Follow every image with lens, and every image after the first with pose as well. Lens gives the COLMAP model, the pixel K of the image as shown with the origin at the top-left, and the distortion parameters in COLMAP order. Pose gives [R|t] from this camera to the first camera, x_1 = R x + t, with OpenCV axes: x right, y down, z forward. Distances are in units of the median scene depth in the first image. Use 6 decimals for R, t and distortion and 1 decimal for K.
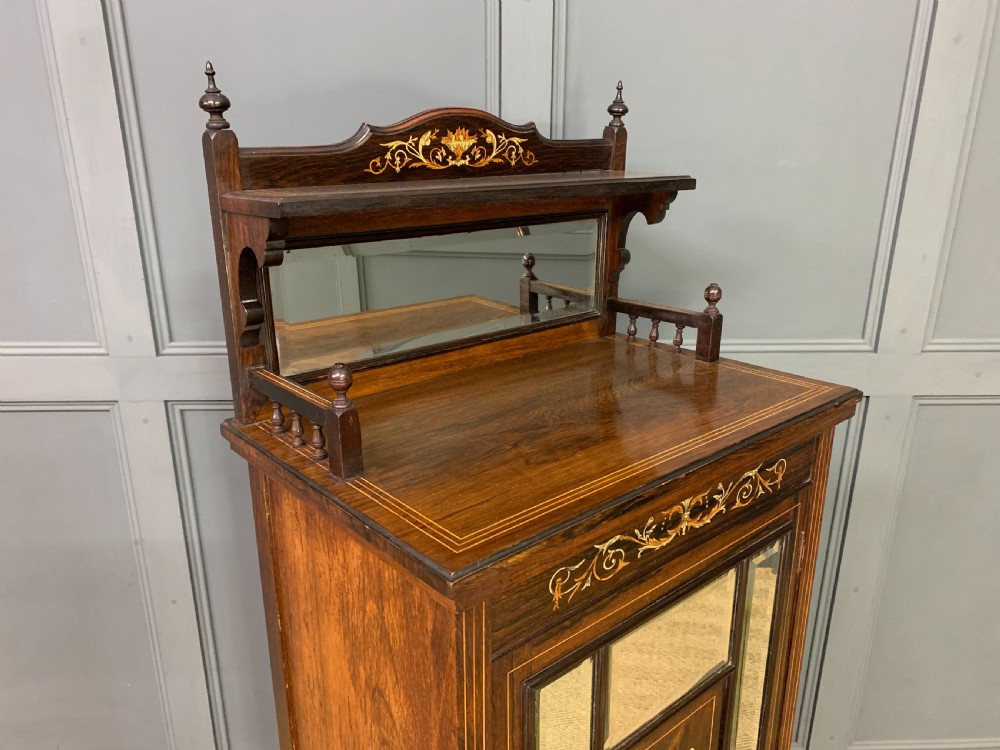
lens RADIAL K [[764.1, 0, 498.4], [0, 764.1, 388.1], [0, 0, 1]] dist [0.043185, -0.054854]
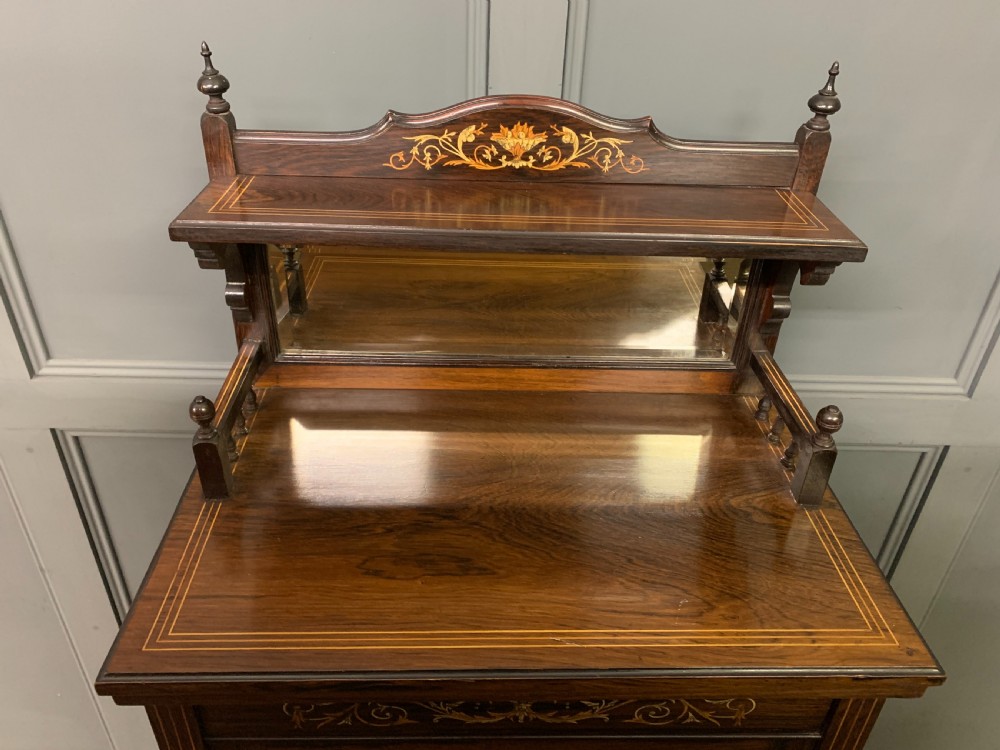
lens RADIAL K [[764.1, 0, 498.9], [0, 764.1, 374.2], [0, 0, 1]] dist [0.043185, -0.054854]
pose [[0.779641, 0.360017, -0.512394, 0.443088], [-0.236722, 0.926944, 0.291098, -0.331295], [0.579760, -0.105657, 0.807908, 0.324895]]
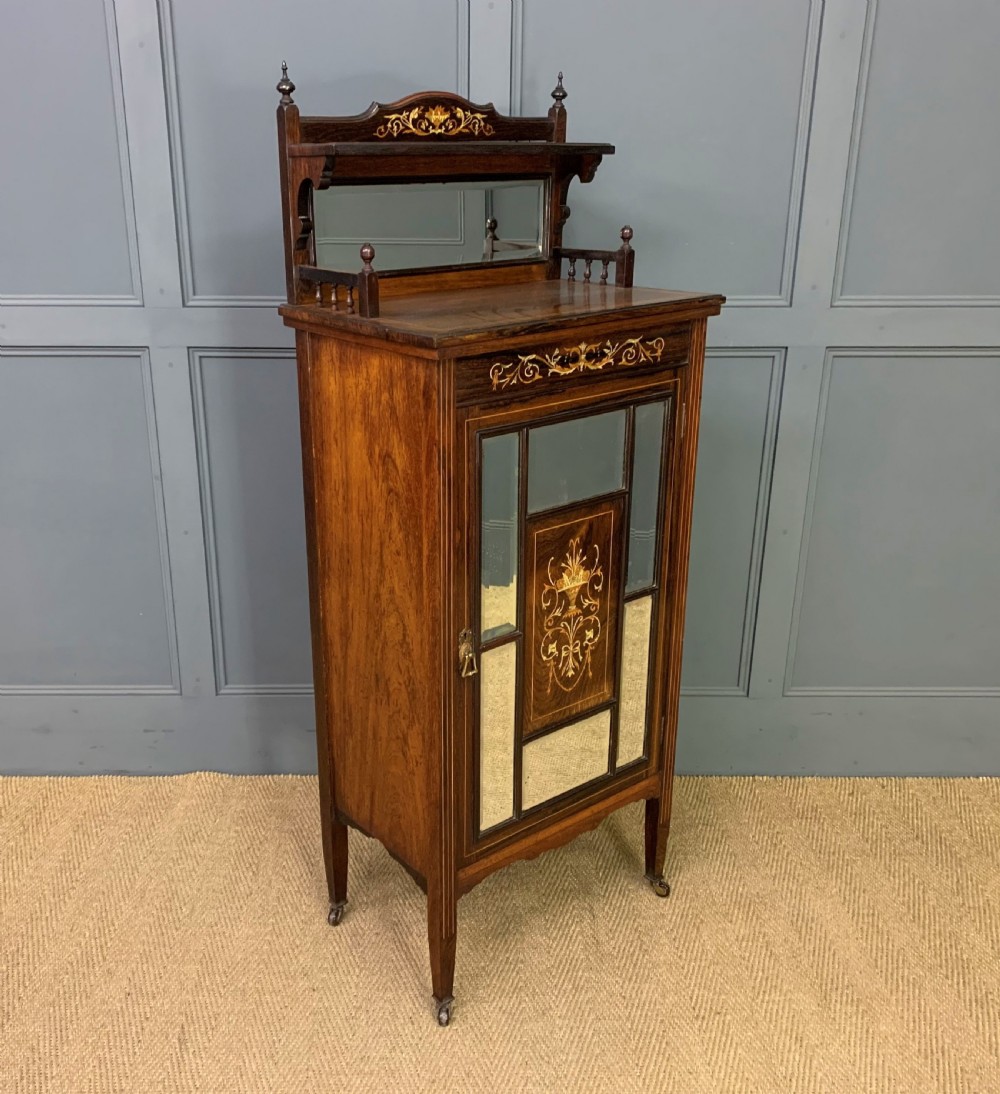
lens RADIAL K [[1120.3, 0, 439.7], [0, 1120.3, 577.9], [0, 0, 1]] dist [0.024308, 0.000000]
pose [[0.999394, 0.008009, -0.033875, 0.030508], [-0.006502, 0.998994, 0.044368, 0.446727], [0.034196, -0.044121, 0.998441, -1.129702]]
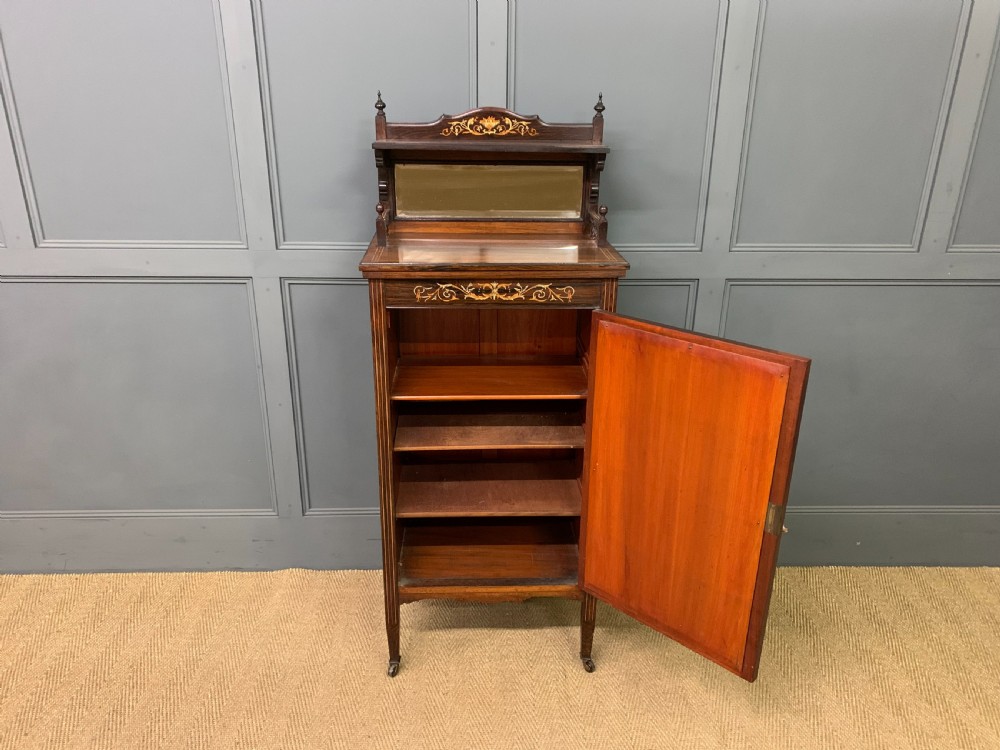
lens RADIAL K [[764.1, 0, 504.7], [0, 764.1, 390.3], [0, 0, 1]] dist [0.043185, -0.054854]
pose [[0.792349, 0.244225, -0.559051, 1.438194], [-0.210455, 0.969544, 0.125271, 0.140776], [0.572619, 0.018396, 0.819615, -0.783853]]
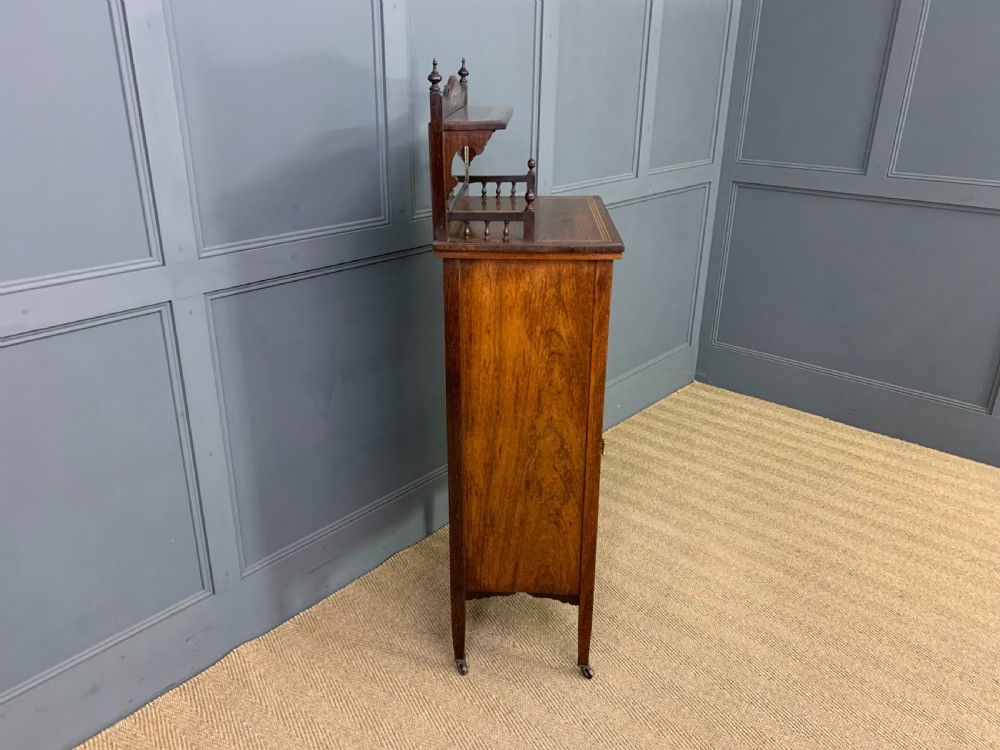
lens RADIAL K [[764.1, 0, 506.4], [0, 764.1, 388.3], [0, 0, 1]] dist [0.043185, -0.054854]
pose [[0.675658, -0.286076, 0.679446, -1.571100], [0.231032, 0.957378, 0.173354, 0.098582], [-0.700079, 0.039846, 0.712953, -0.489190]]
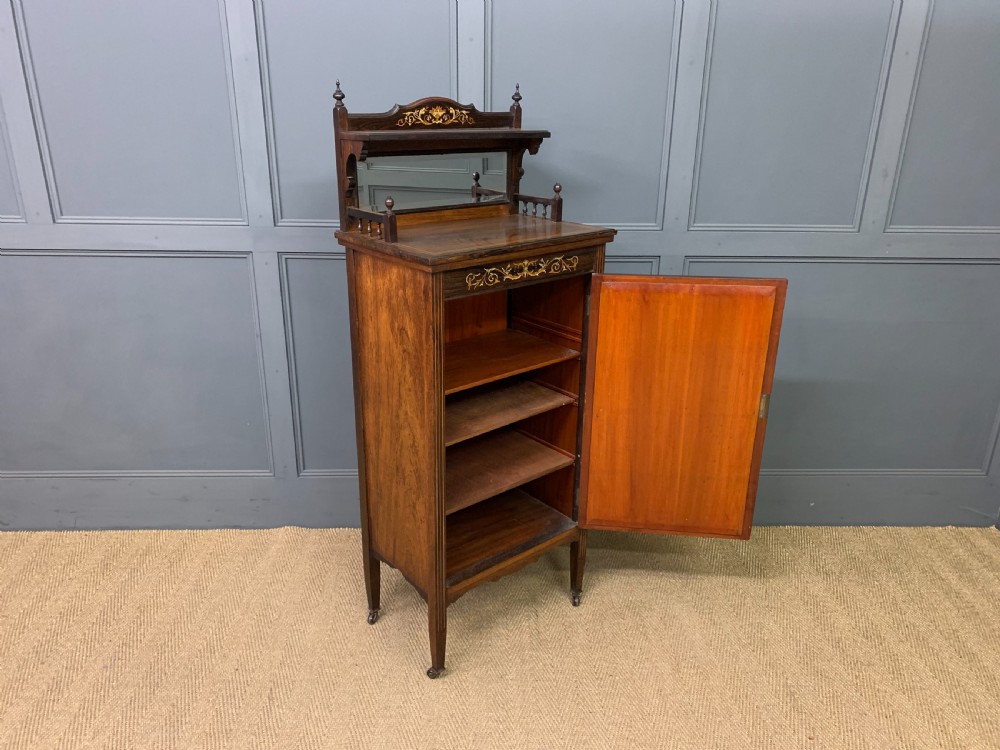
lens RADIAL K [[764.1, 0, 508.9], [0, 764.1, 394.2], [0, 0, 1]] dist [0.043185, -0.054854]
pose [[0.999608, 0.014428, 0.023983, 0.117962], [-0.015655, 0.998534, 0.051811, 0.387462], [-0.023200, -0.052166, 0.998369, -1.309315]]
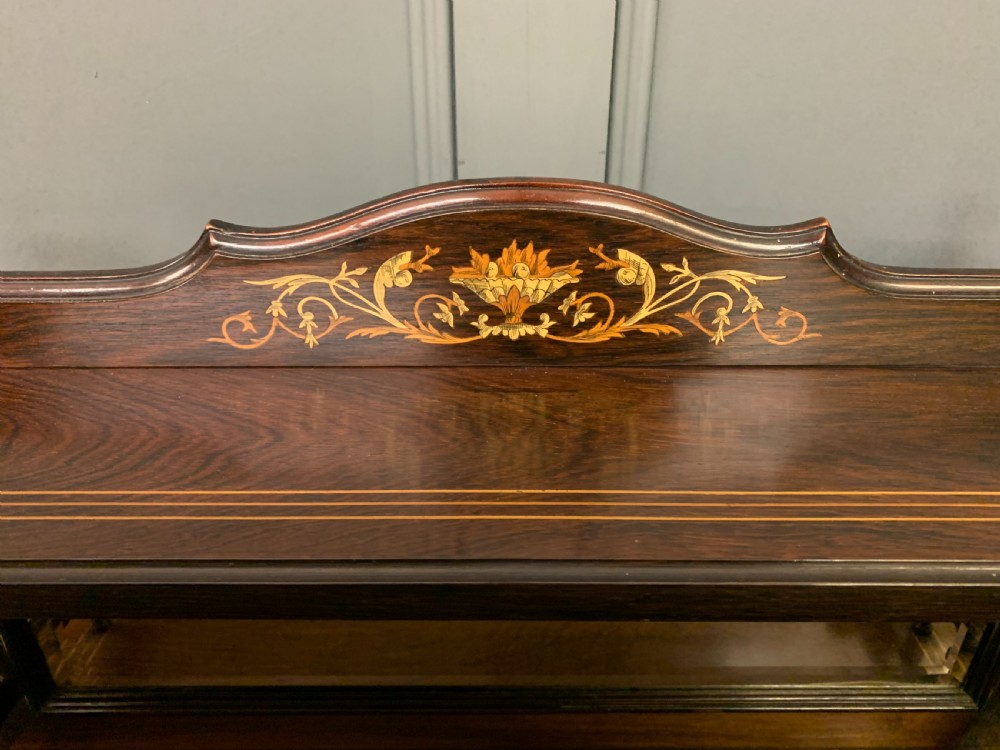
lens RADIAL K [[764.1, 0, 495.8], [0, 764.1, 365.8], [0, 0, 1]] dist [0.043185, -0.054854]
pose [[0.767516, 0.293324, -0.569983, 0.152414], [-0.211561, 0.955255, 0.206713, -0.363033], [0.605113, -0.038069, 0.795229, 0.742279]]
